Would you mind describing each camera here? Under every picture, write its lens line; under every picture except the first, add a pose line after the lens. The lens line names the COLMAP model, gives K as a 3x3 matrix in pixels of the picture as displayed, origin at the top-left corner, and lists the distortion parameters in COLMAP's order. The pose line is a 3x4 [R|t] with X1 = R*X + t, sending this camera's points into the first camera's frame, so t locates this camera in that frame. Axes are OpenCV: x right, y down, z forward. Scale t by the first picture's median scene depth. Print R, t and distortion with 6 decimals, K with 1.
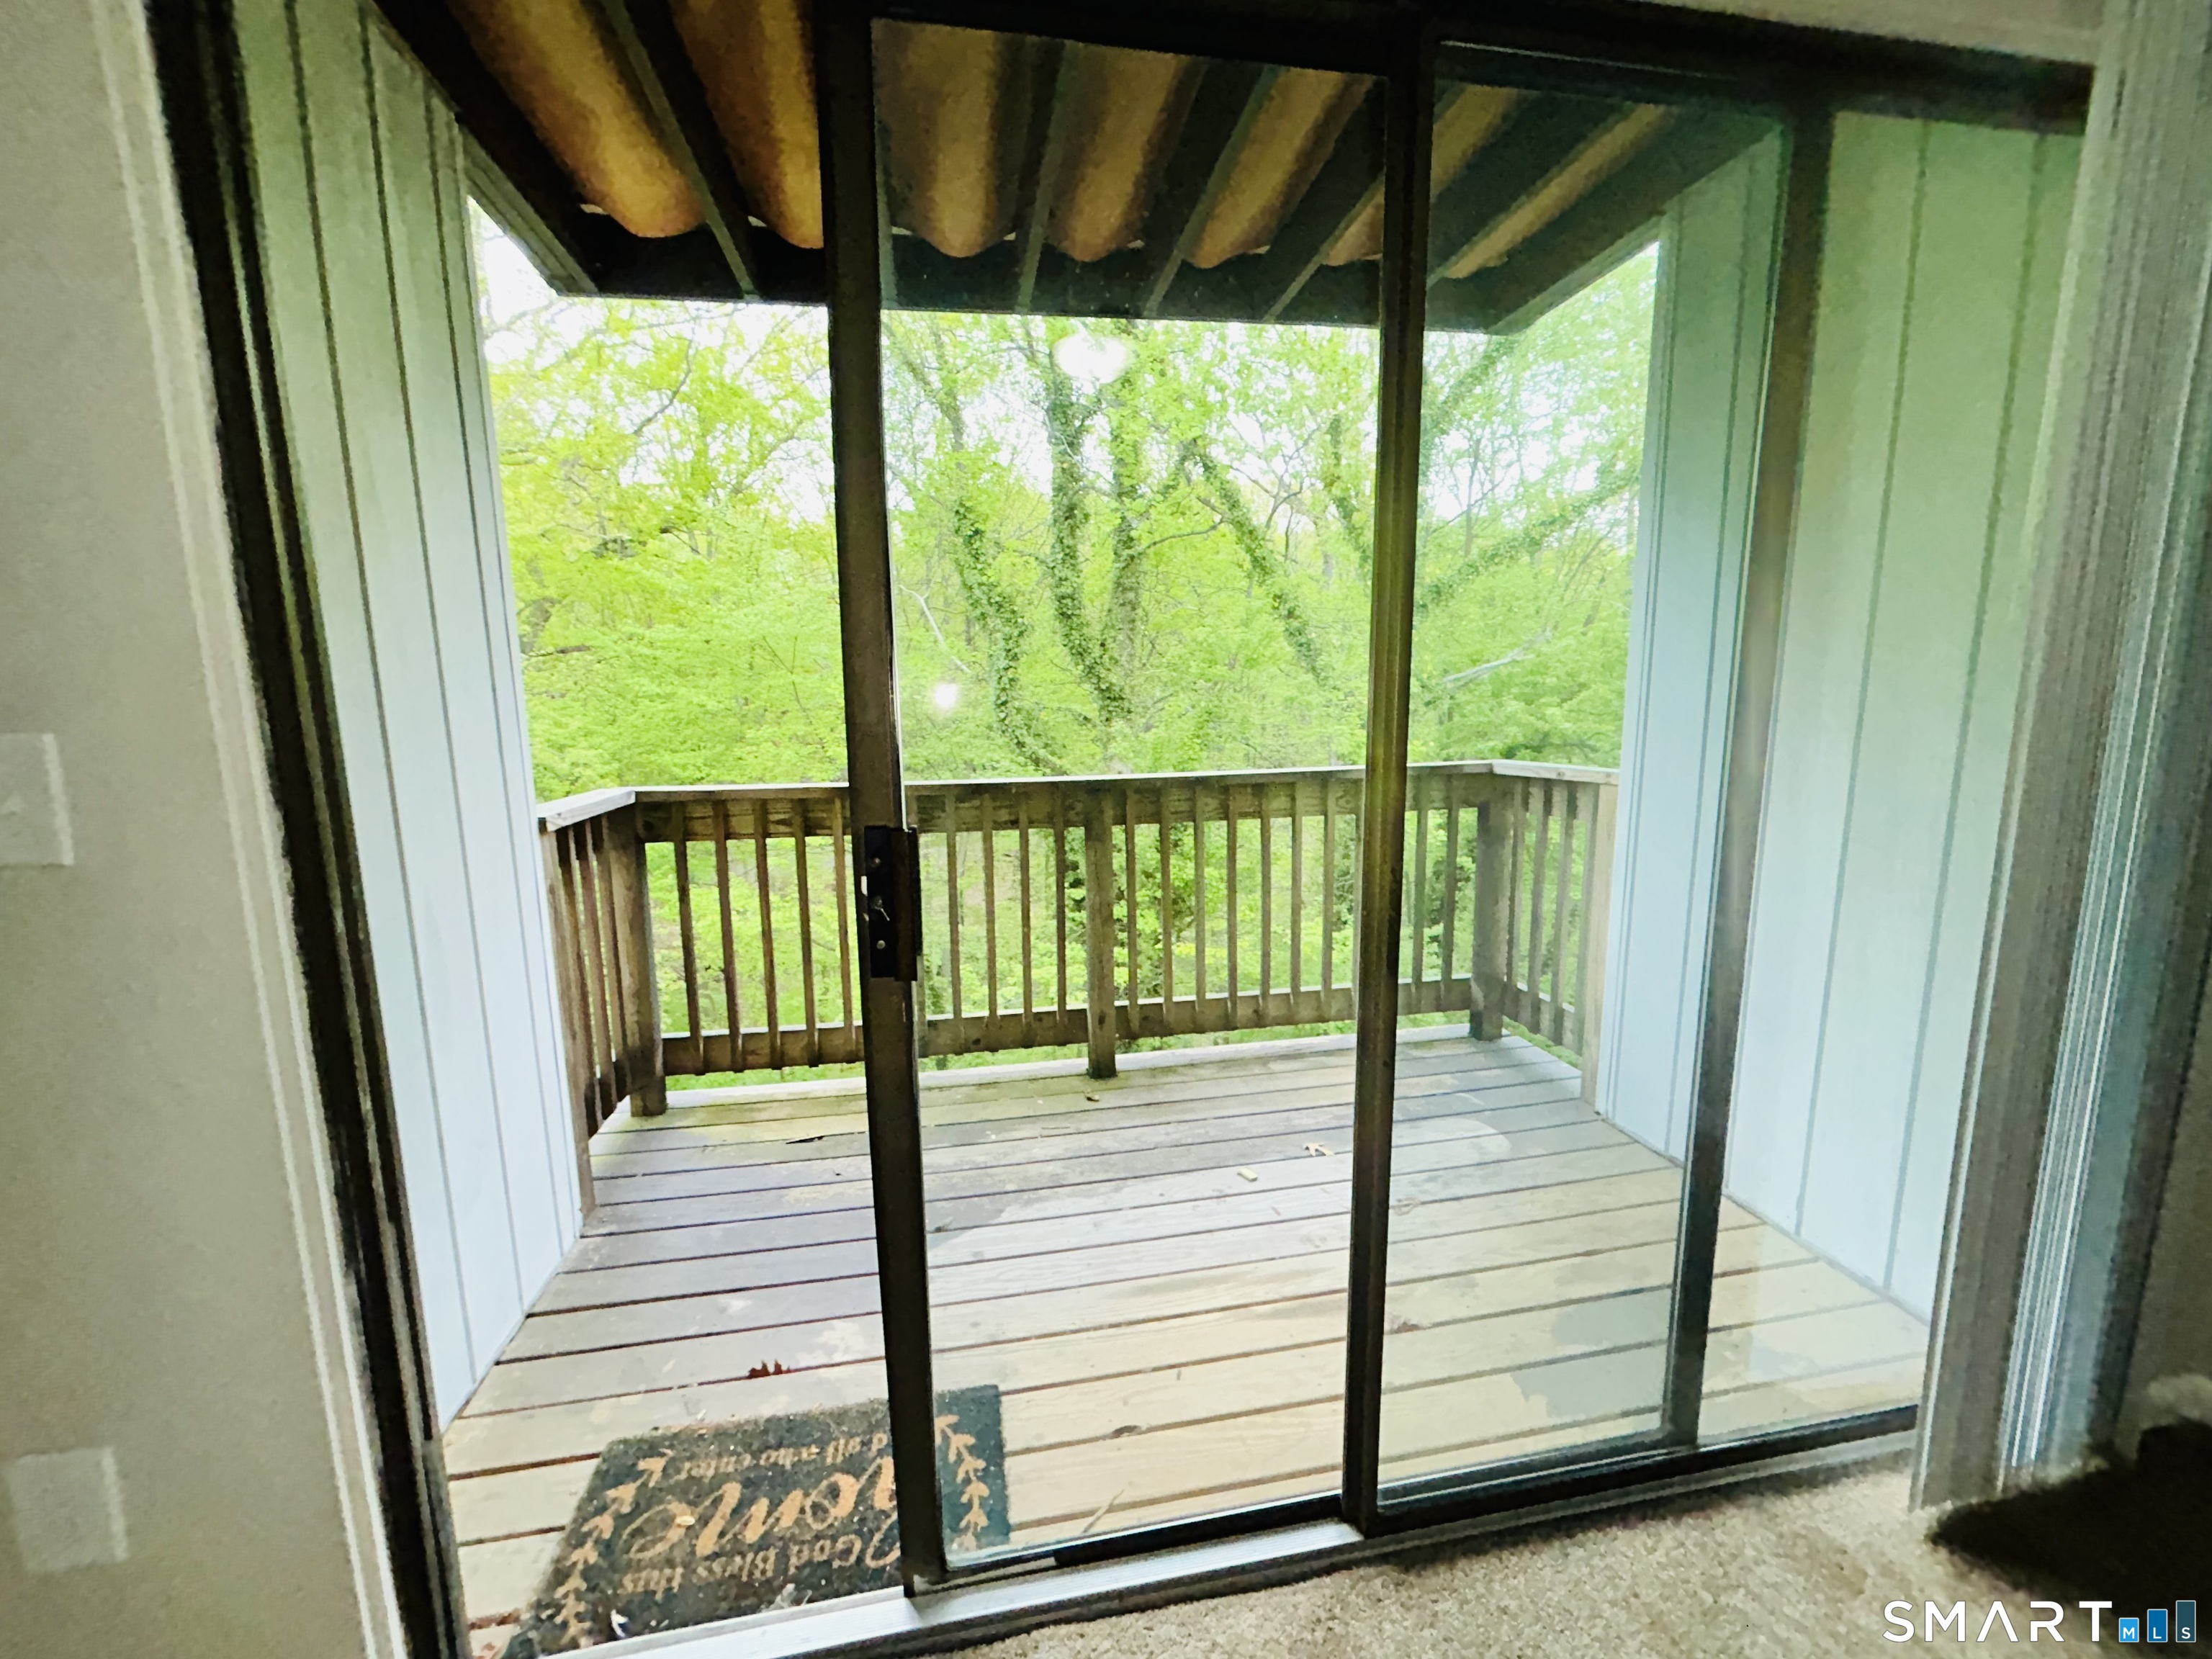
lens RADIAL K [[891.4, 0, 1105.2], [0, 891.4, 825.2], [0, 0, 1]] dist [-0.003892, 0.001306]
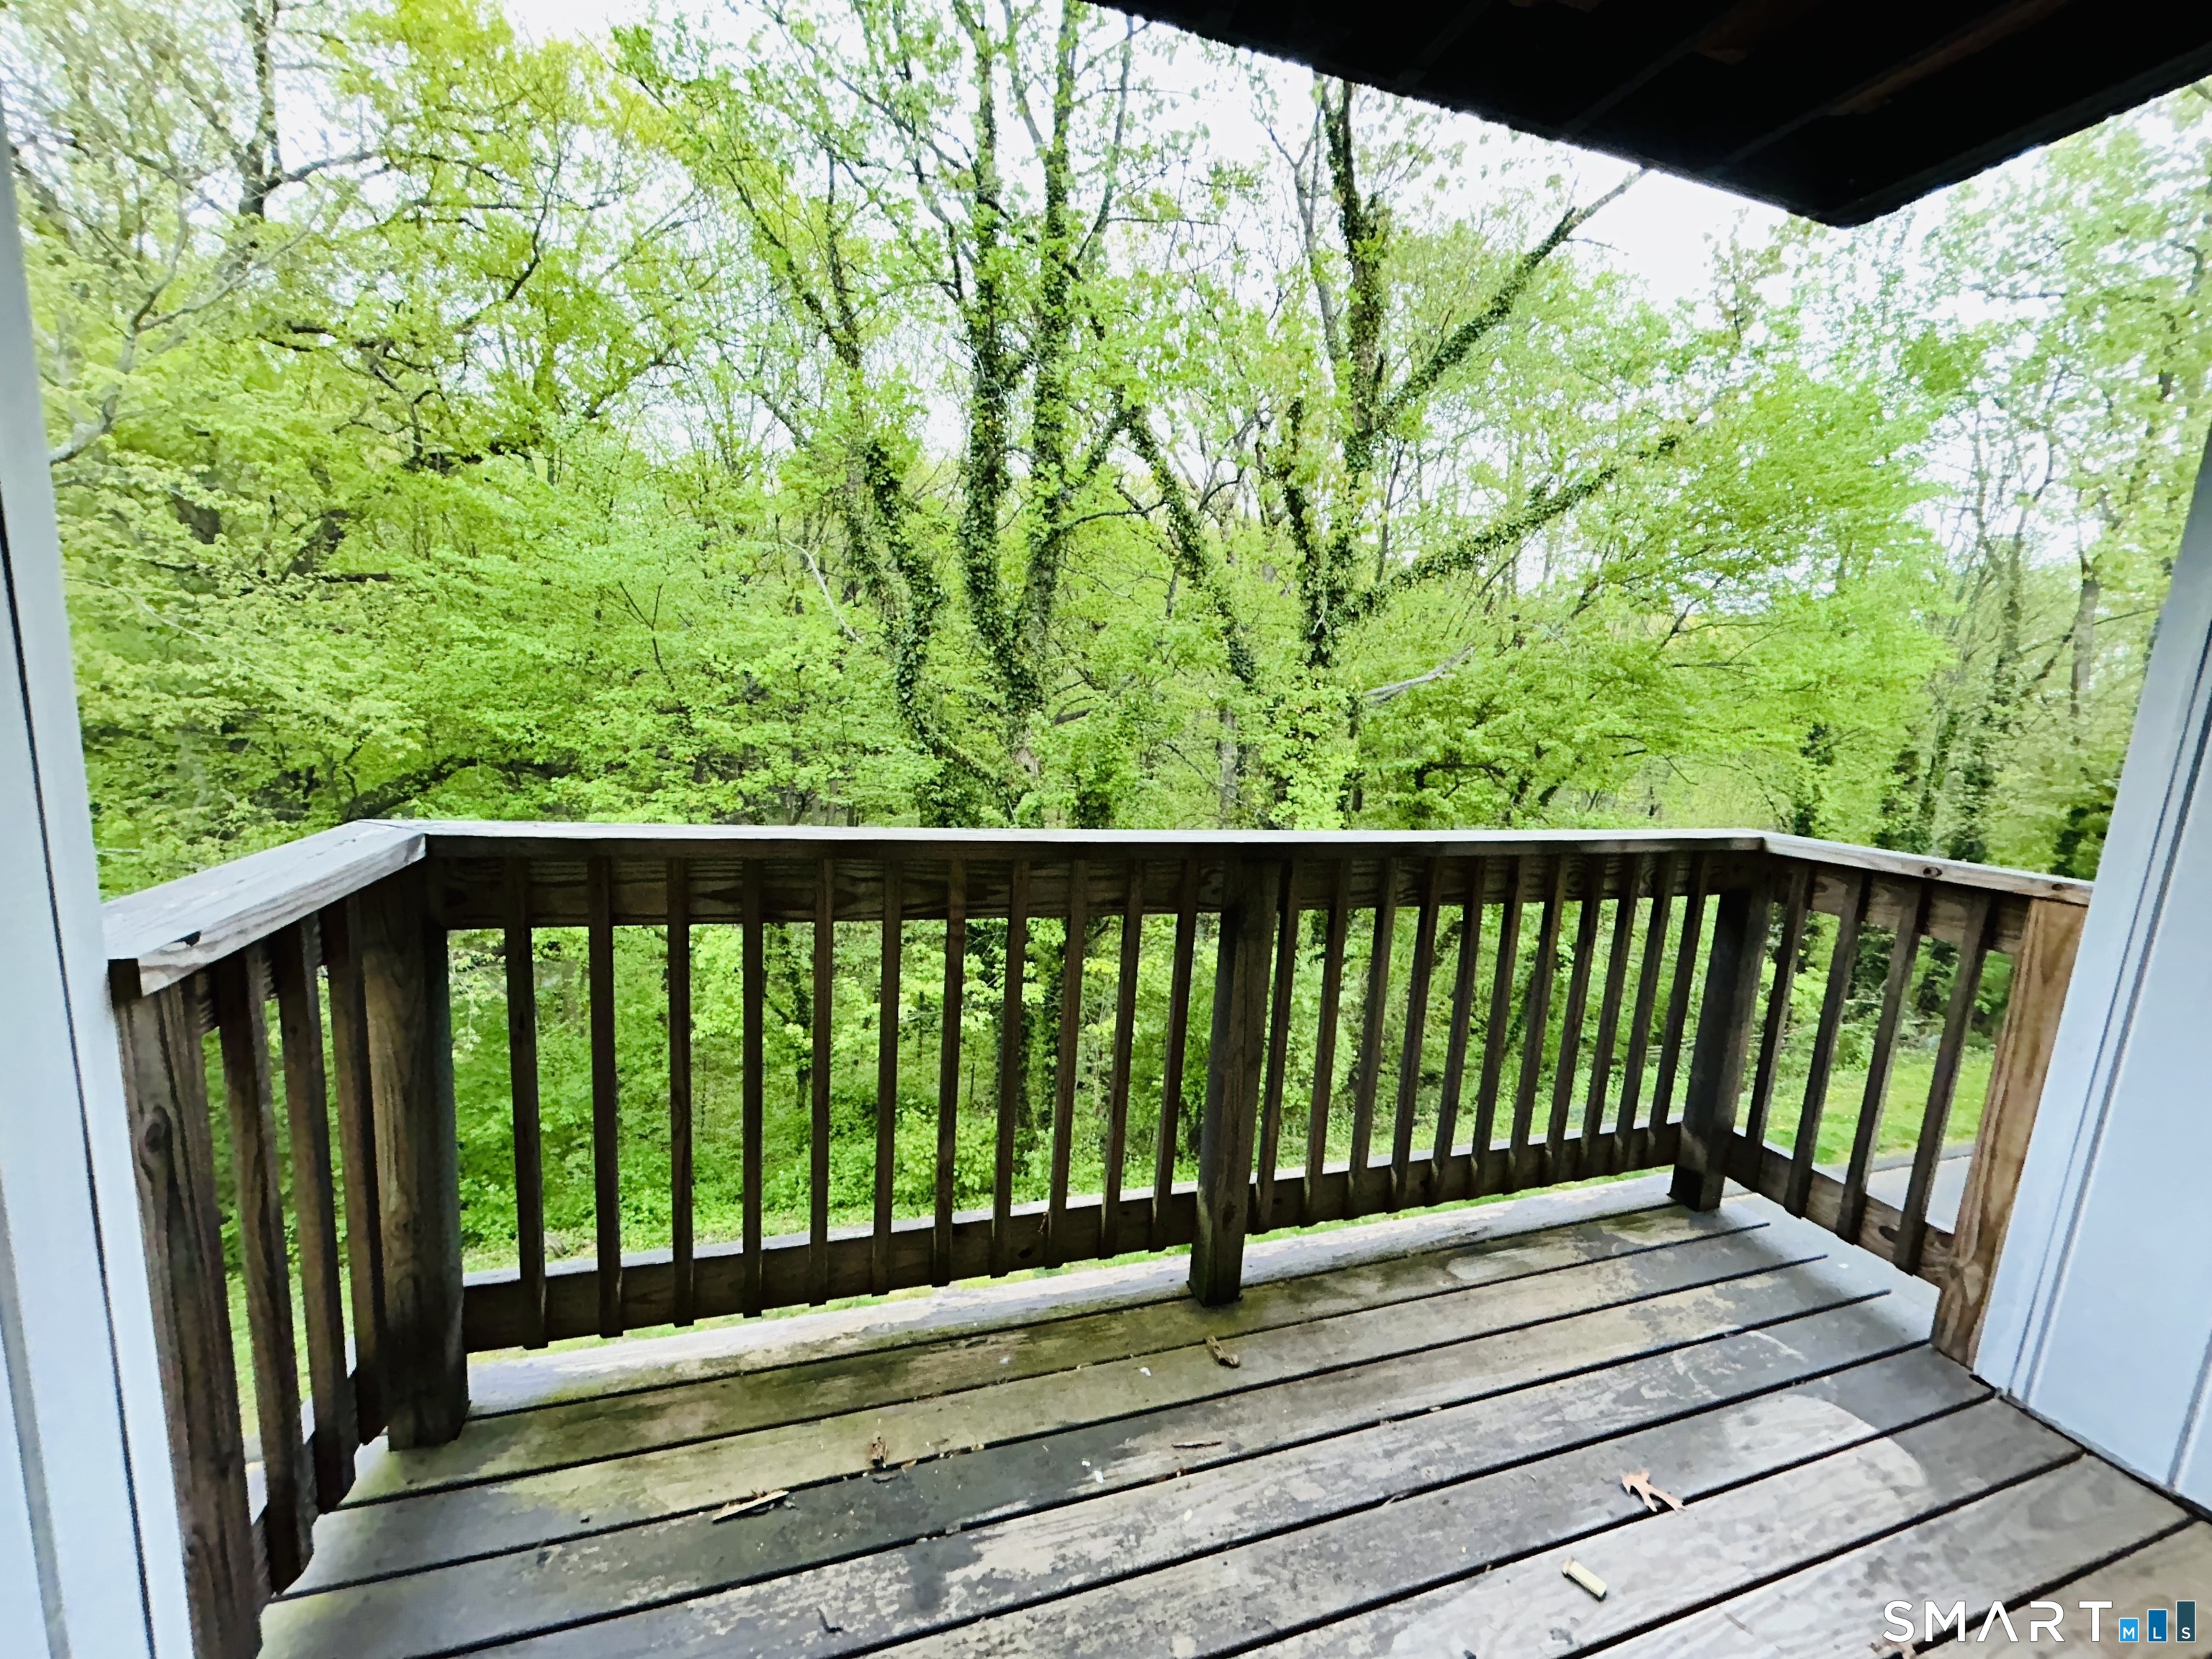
lens RADIAL K [[891.4, 0, 1107.5], [0, 891.4, 828.8], [0, 0, 1]] dist [-0.003892, 0.001306]
pose [[0.986686, 0.051203, 0.154364, -0.043980], [-0.053896, 0.998458, 0.013312, -0.013126], [-0.153444, -0.021455, 0.987924, 0.086542]]
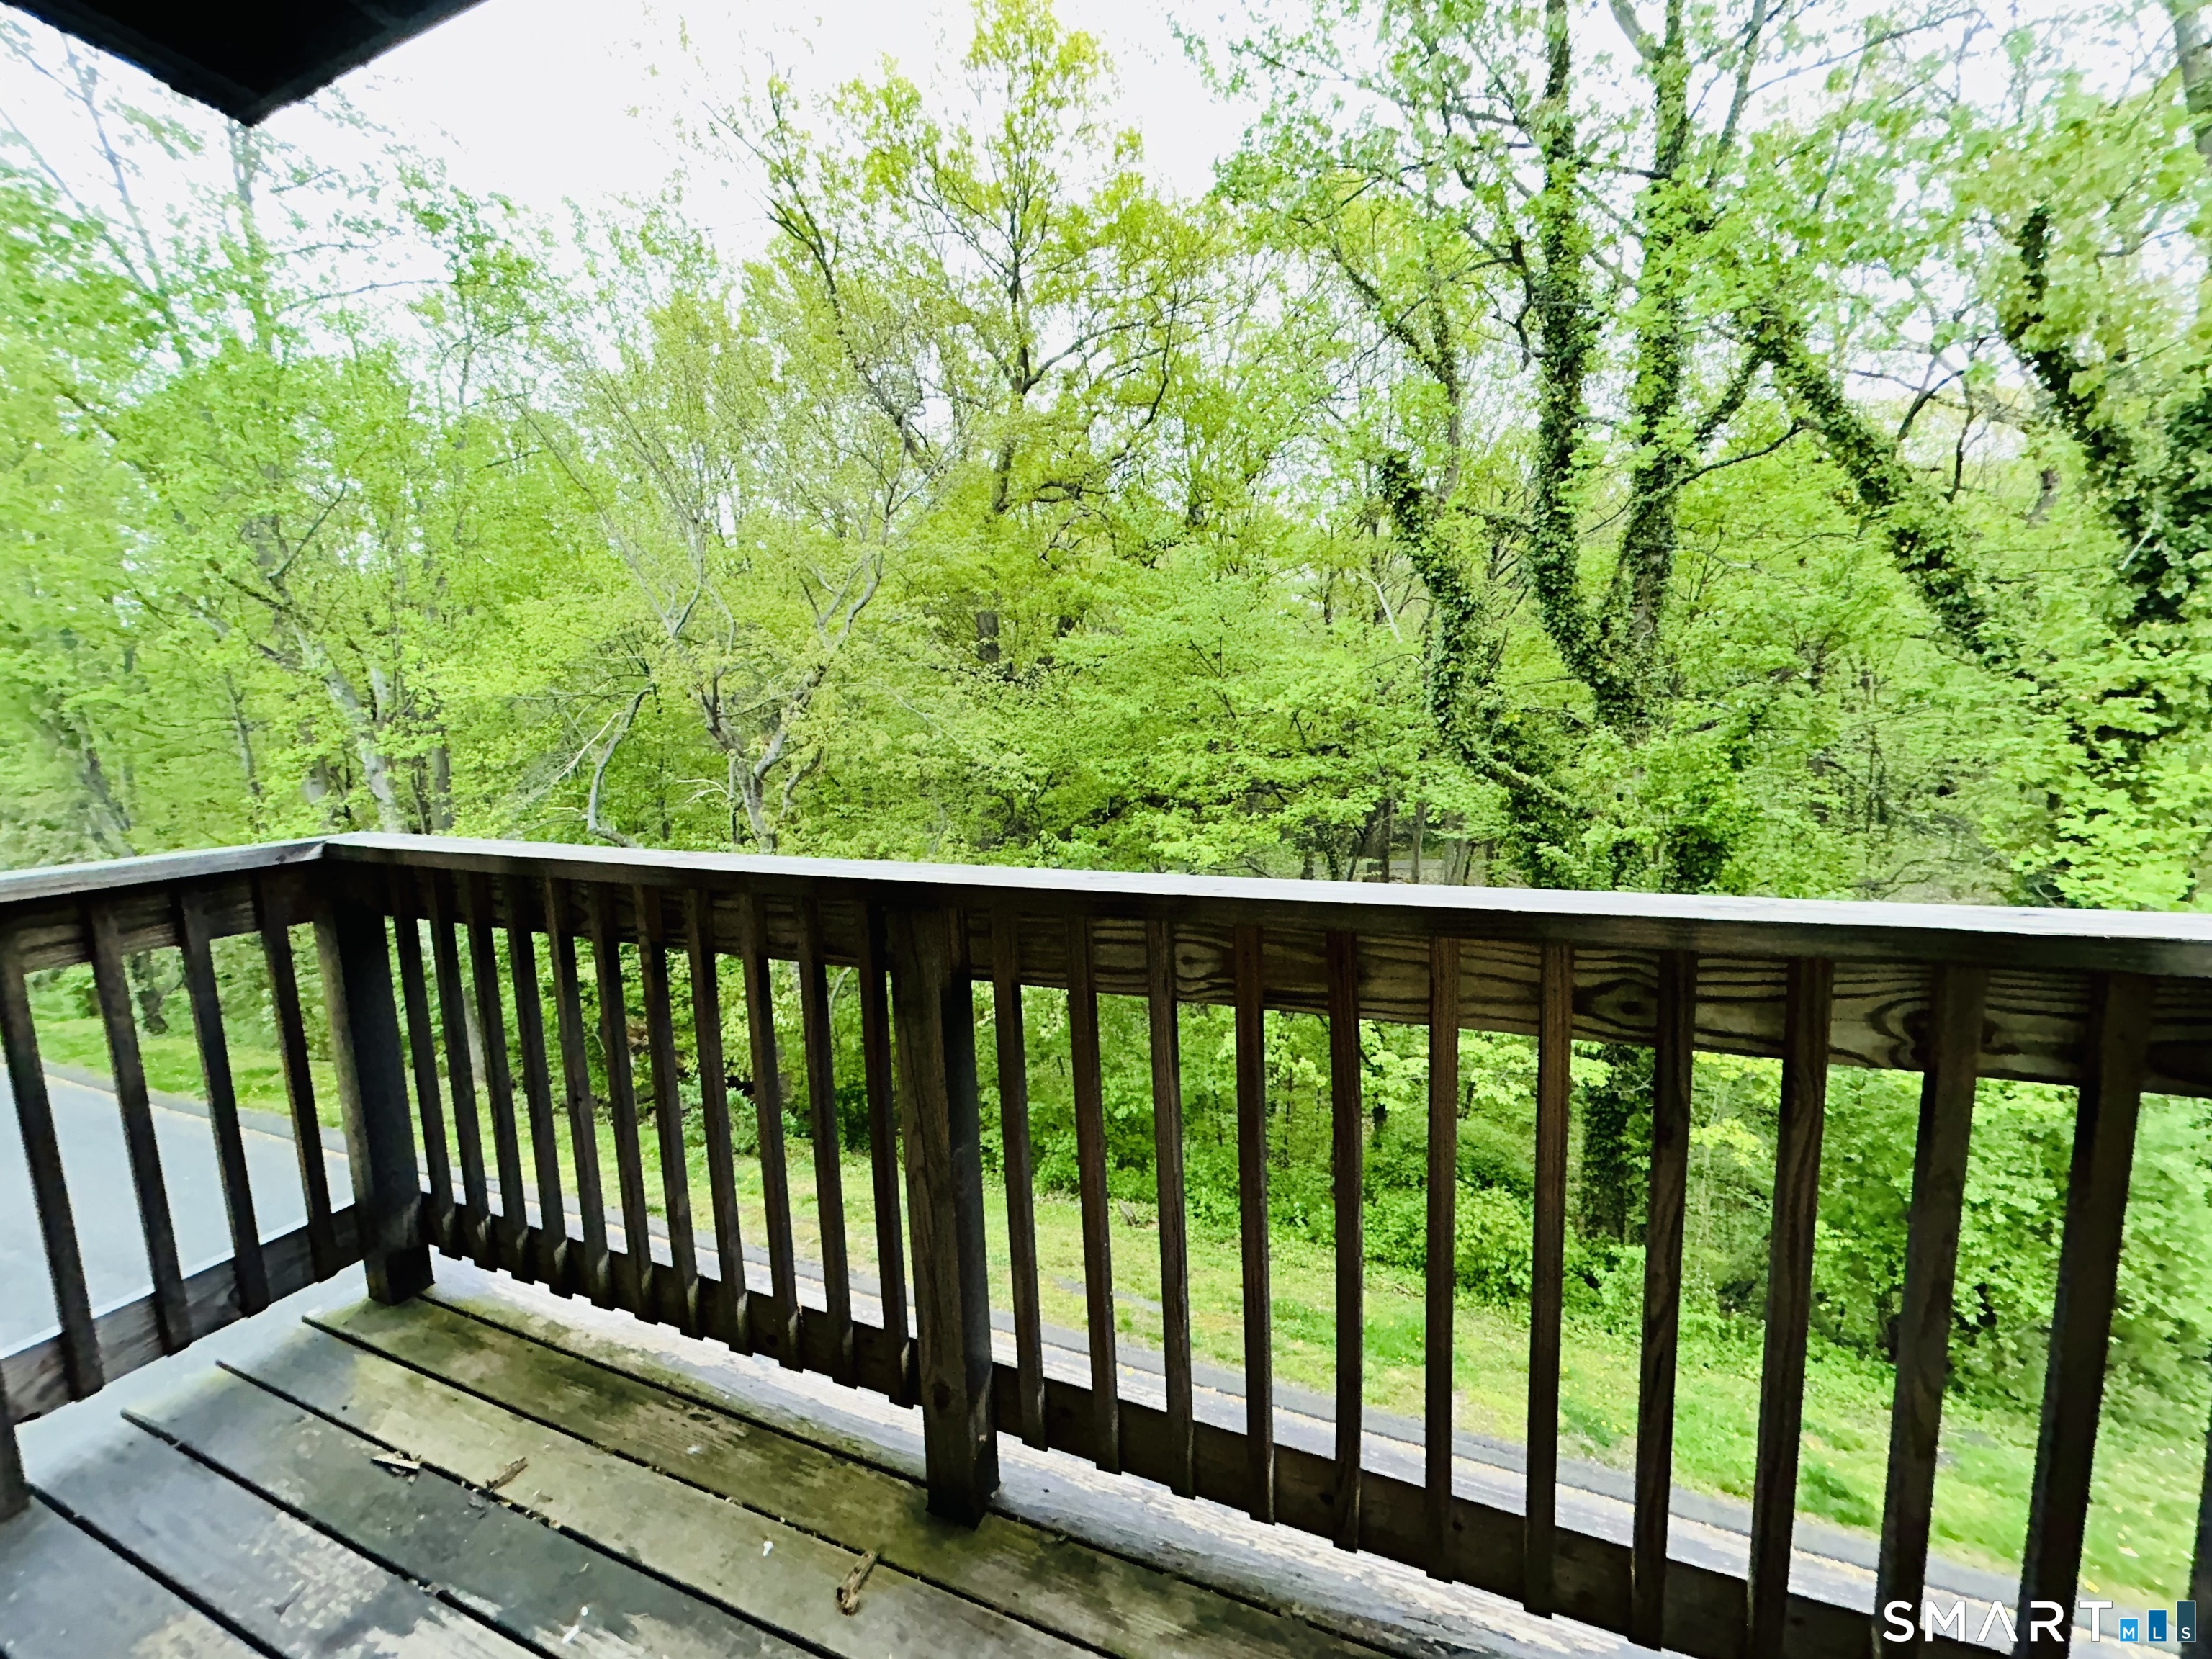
lens RADIAL K [[891.4, 0, 1108.6], [0, 891.4, 825.9], [0, 0, 1]] dist [-0.003892, 0.001306]
pose [[0.842461, 0.061537, -0.535231, 0.063549], [-0.063198, 0.997884, 0.015254, -0.018299], [0.535038, 0.020974, 0.844568, 0.143940]]
